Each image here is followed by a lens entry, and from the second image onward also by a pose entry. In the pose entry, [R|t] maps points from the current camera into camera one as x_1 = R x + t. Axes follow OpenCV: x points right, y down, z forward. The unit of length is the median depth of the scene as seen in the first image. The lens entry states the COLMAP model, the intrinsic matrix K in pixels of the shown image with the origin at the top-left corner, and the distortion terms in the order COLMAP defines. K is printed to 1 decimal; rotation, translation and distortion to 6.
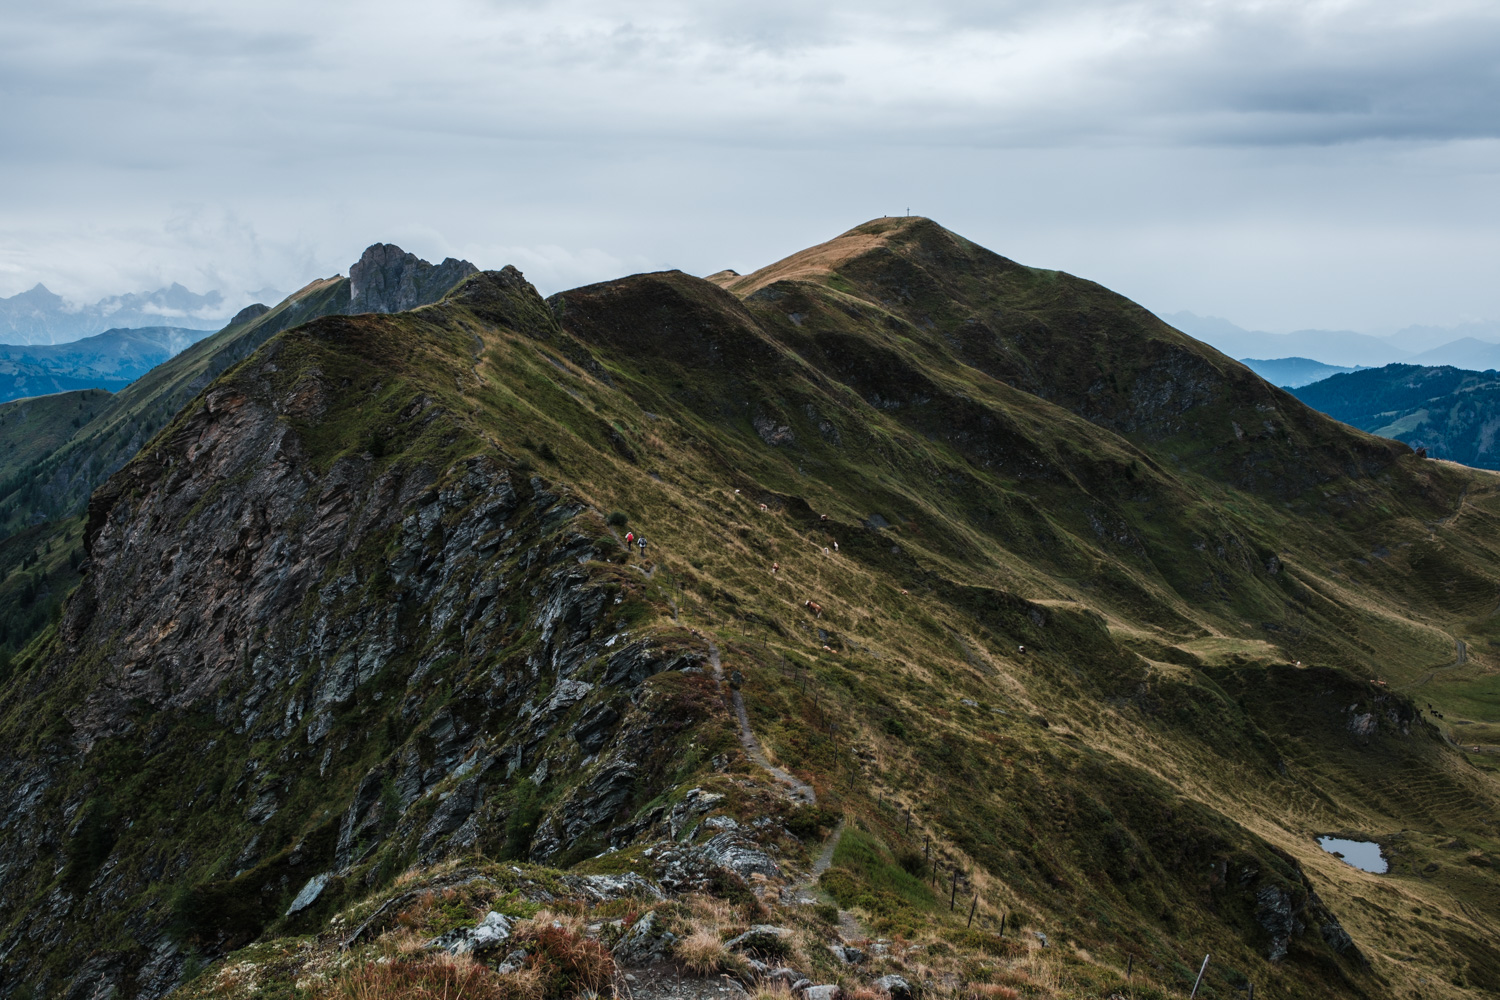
lens RADIAL K [[1495.2, 0, 750.0], [0, 1495.2, 500.0], [0, 0, 1]] dist [-0.140719, 0.235281]
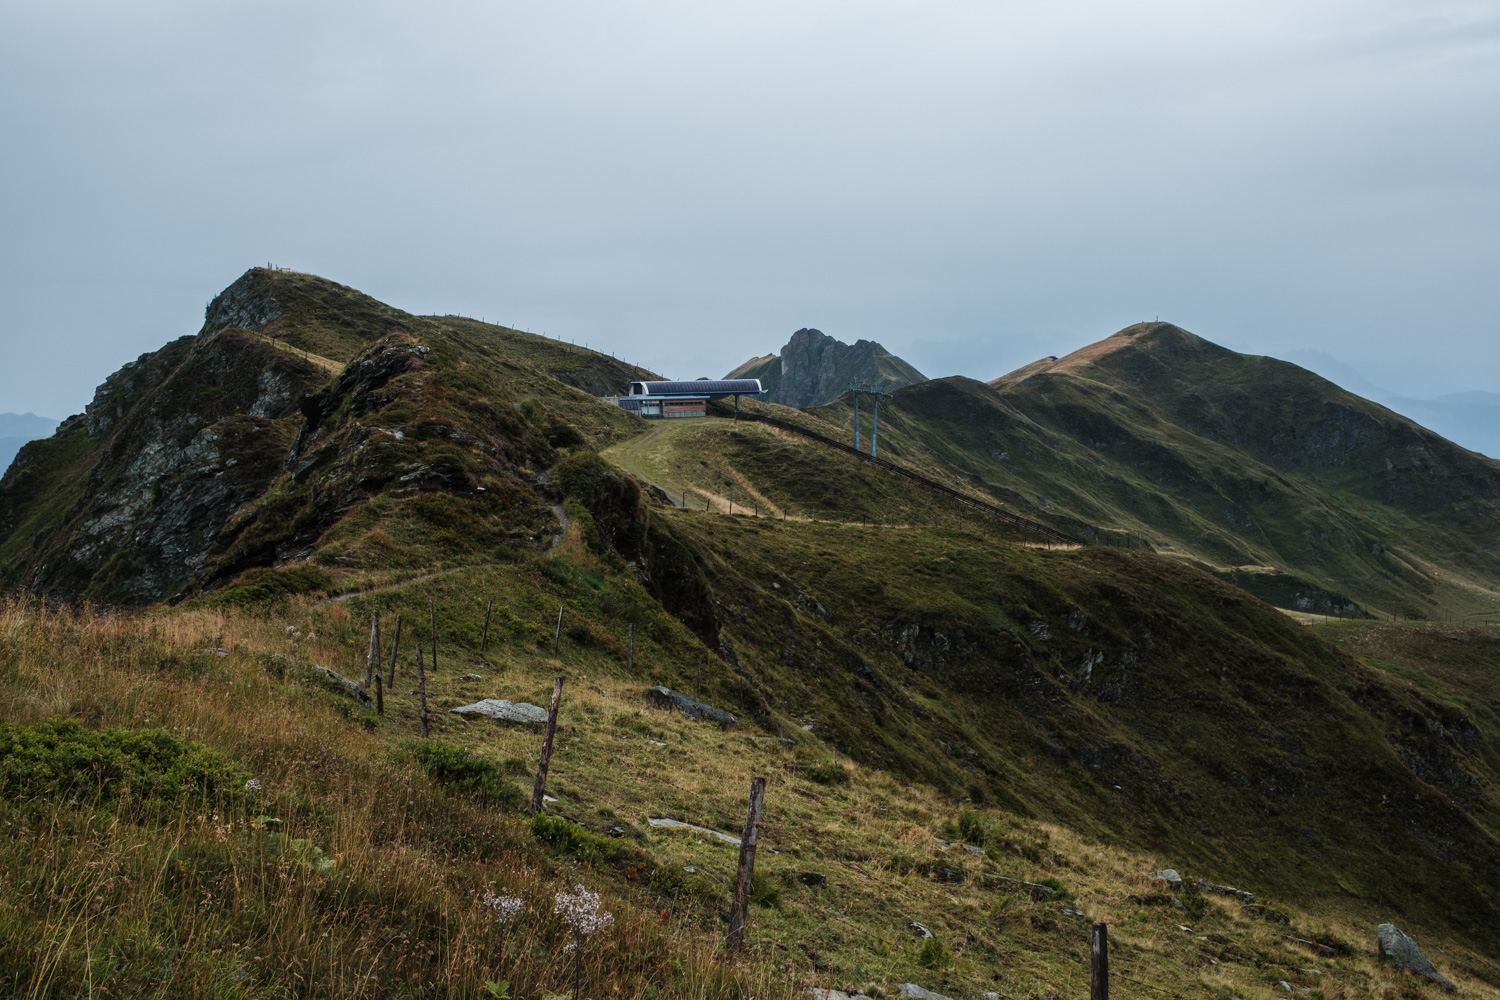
lens RADIAL K [[1494.2, 0, 754.0], [0, 1494.2, 504.6], [0, 0, 1]] dist [-0.136659, 0.226178]
pose [[0.962133, -0.000209, -0.272581, 0.127475], [-0.010418, 0.999241, -0.037539, 0.052451], [0.272382, 0.038957, 0.961400, -0.539657]]
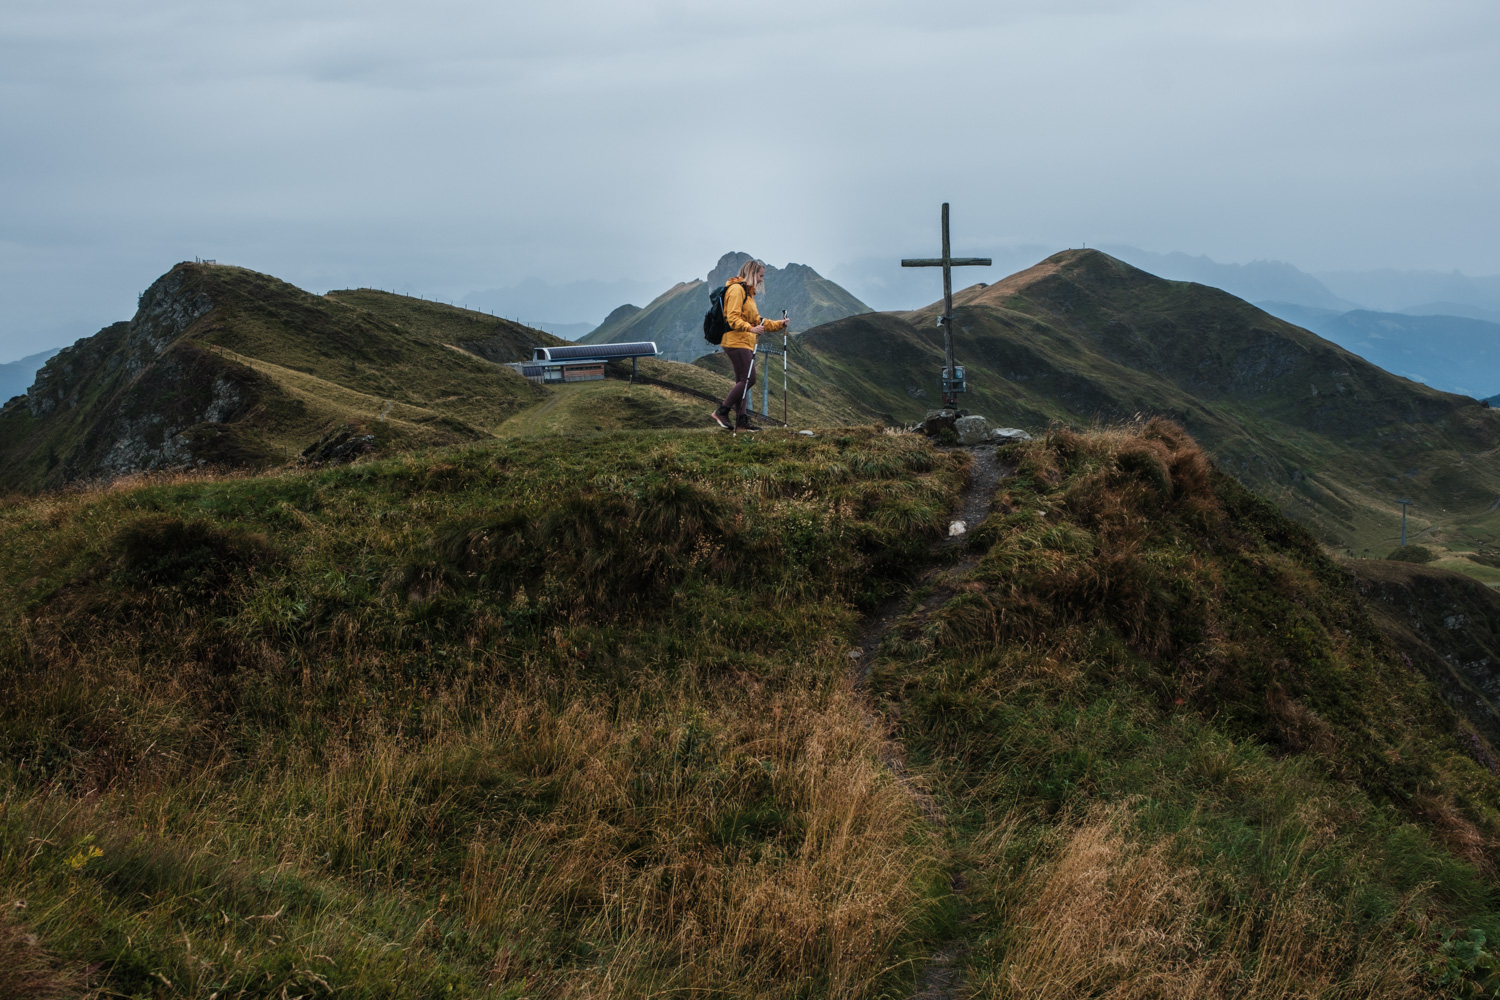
lens RADIAL K [[1598.9, 0, 788.6], [0, 1598.9, 516.4], [0, 0, 1]] dist [-0.140780, 0.232059]
pose [[0.977059, -0.009740, -0.212745, 0.159168], [0.013031, 0.999816, 0.014072, 0.047203], [0.212569, -0.016521, 0.977006, -0.606412]]
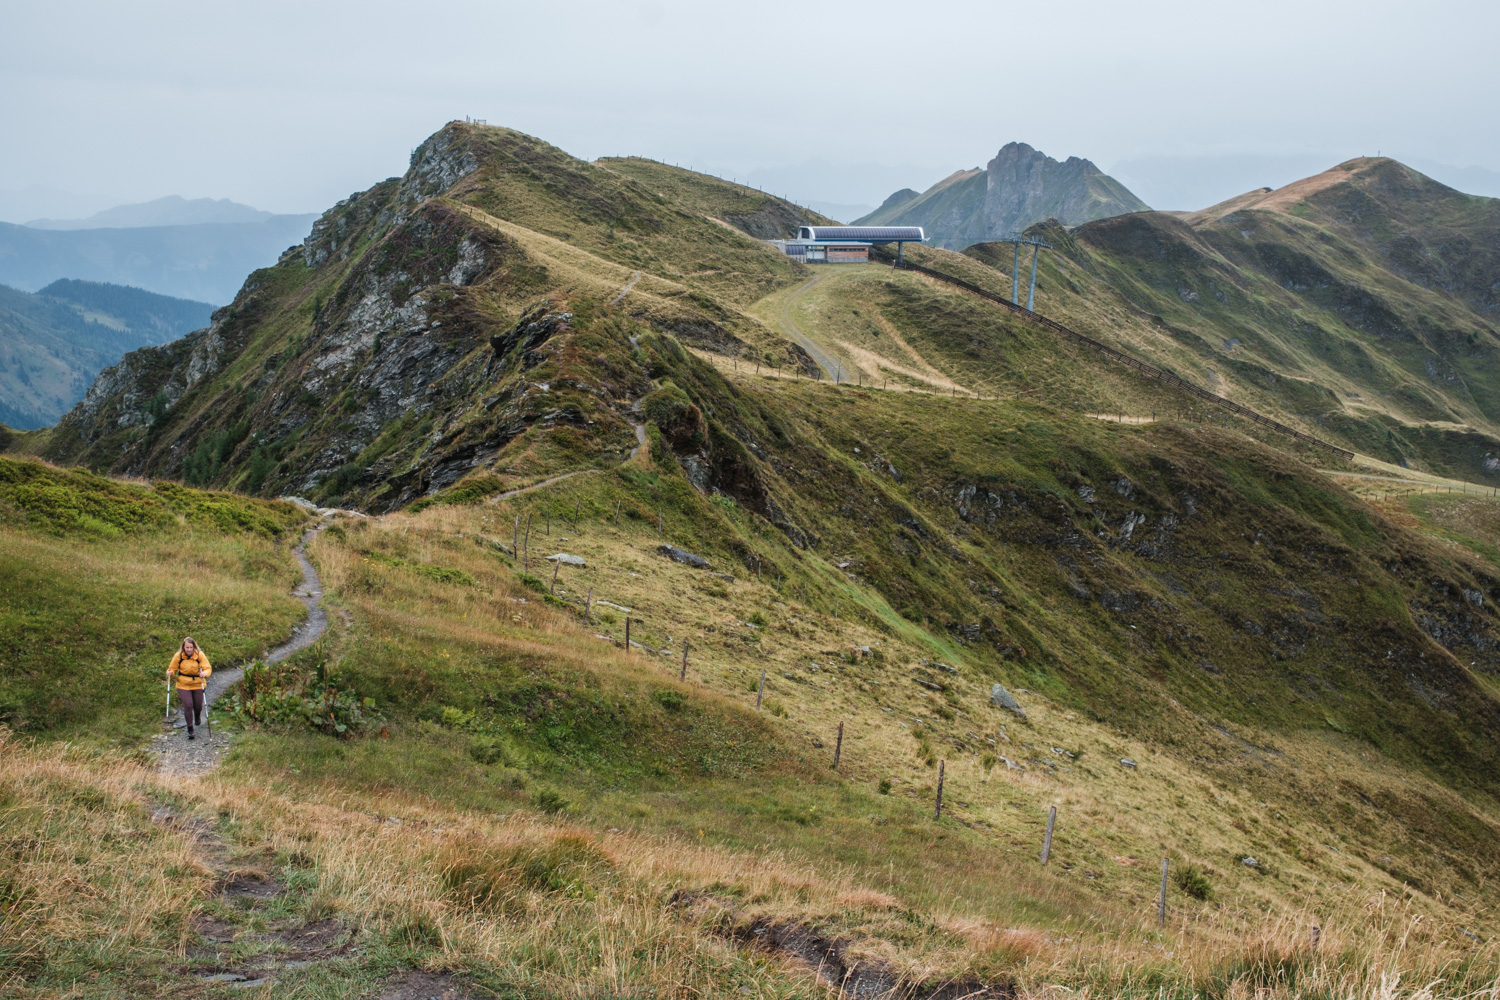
lens RADIAL K [[1554.0, 0, 778.7], [0, 1554.0, 499.1], [0, 0, 1]] dist [-0.133609, 0.206628]
pose [[0.923777, 0.084871, -0.373408, 0.155434], [-0.057794, 0.994860, 0.083143, 0.044842], [0.378545, -0.055225, 0.923934, -0.583476]]
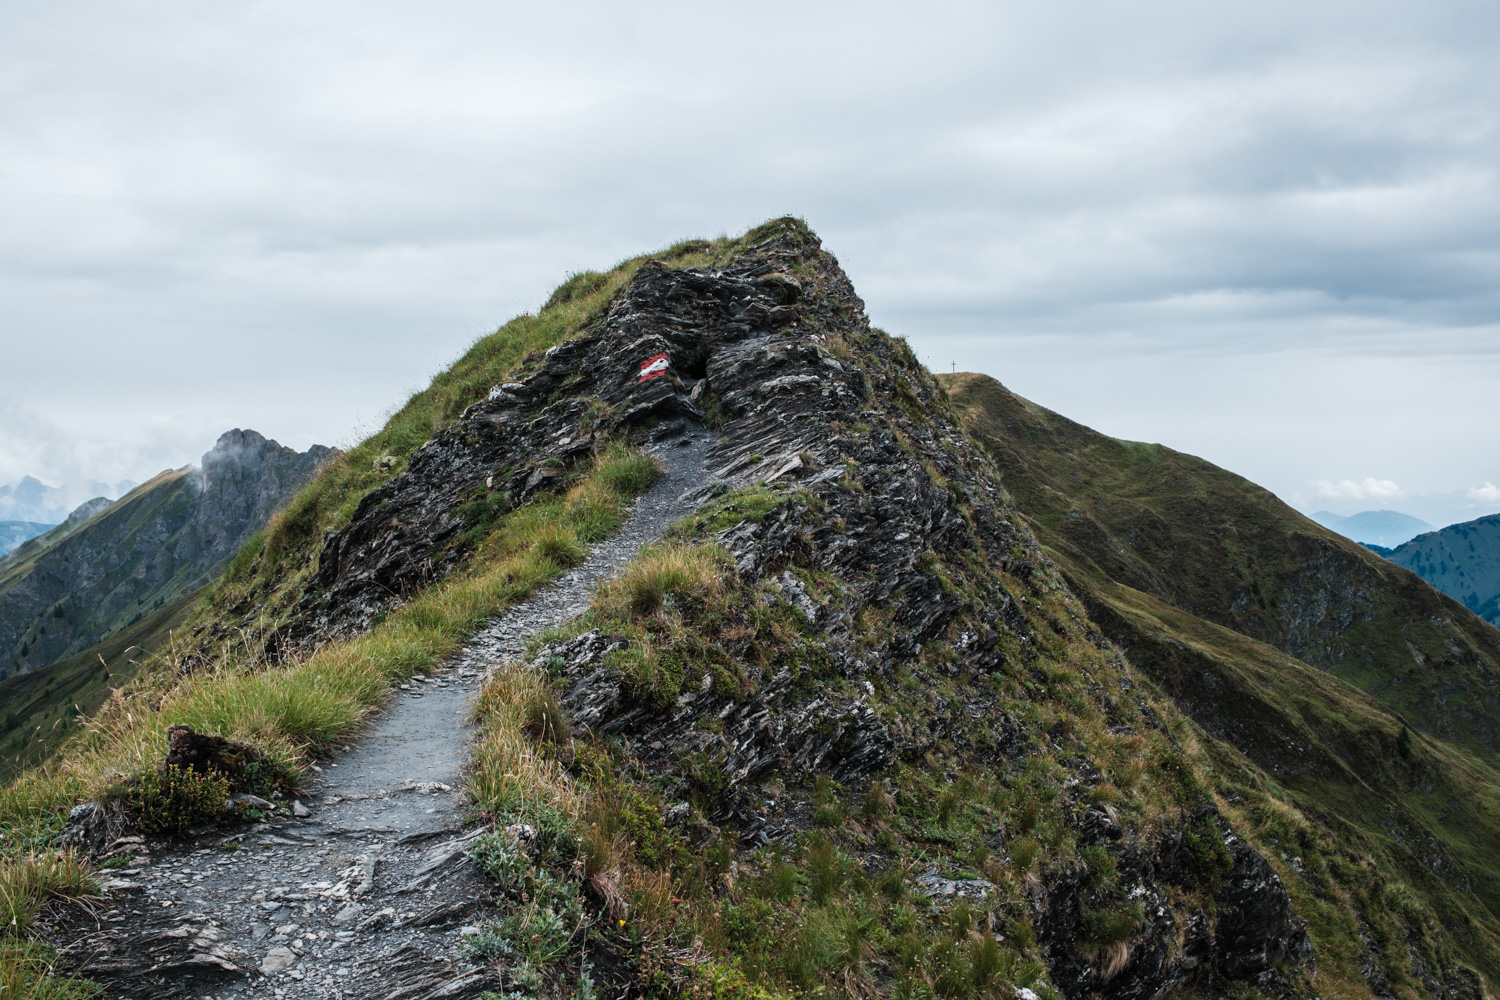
lens RADIAL K [[1494.2, 0, 754.0], [0, 1494.2, 504.6], [0, 0, 1]] dist [-0.136659, 0.226178]
pose [[0.995879, -0.014653, 0.089498, -0.062152], [0.025379, 0.992461, -0.119905, -0.042375], [-0.087066, 0.121682, 0.988743, 0.302883]]
